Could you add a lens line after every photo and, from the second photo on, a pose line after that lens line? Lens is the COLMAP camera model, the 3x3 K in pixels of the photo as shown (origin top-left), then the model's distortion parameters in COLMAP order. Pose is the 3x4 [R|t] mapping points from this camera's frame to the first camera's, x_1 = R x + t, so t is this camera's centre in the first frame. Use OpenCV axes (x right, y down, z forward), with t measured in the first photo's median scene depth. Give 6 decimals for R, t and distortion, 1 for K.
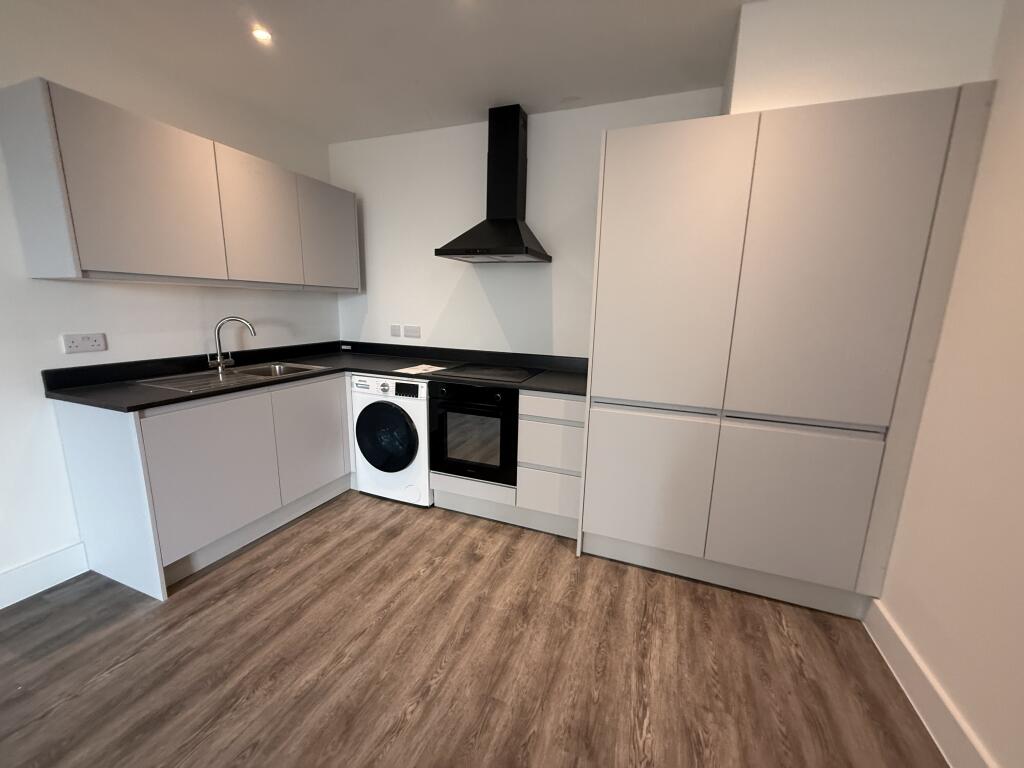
lens RADIAL K [[405.7, 0, 512.0], [0, 405.7, 384.0], [0, 0, 1]] dist [-0.005835, -0.000217]
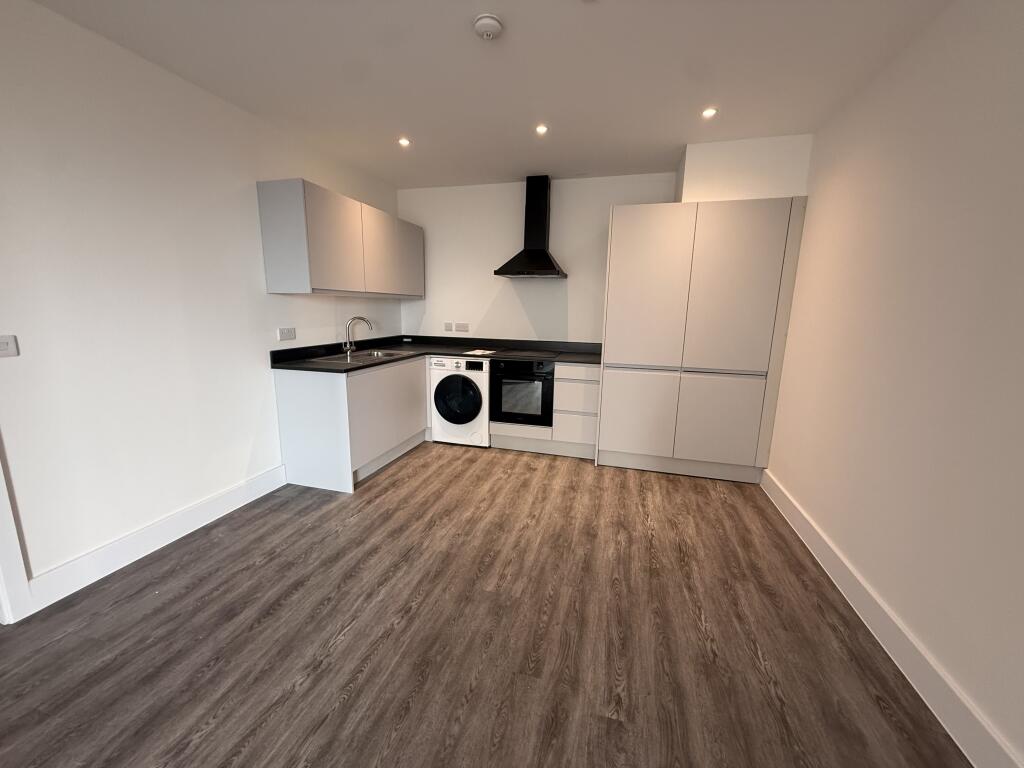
lens RADIAL K [[405.7, 0, 512.0], [0, 405.7, 384.0], [0, 0, 1]] dist [-0.005835, -0.000217]
pose [[0.995246, -0.024205, 0.094341, -0.319459], [0.024488, 0.999698, -0.001849, 0.104390], [-0.094268, 0.004150, 0.995538, -0.573156]]
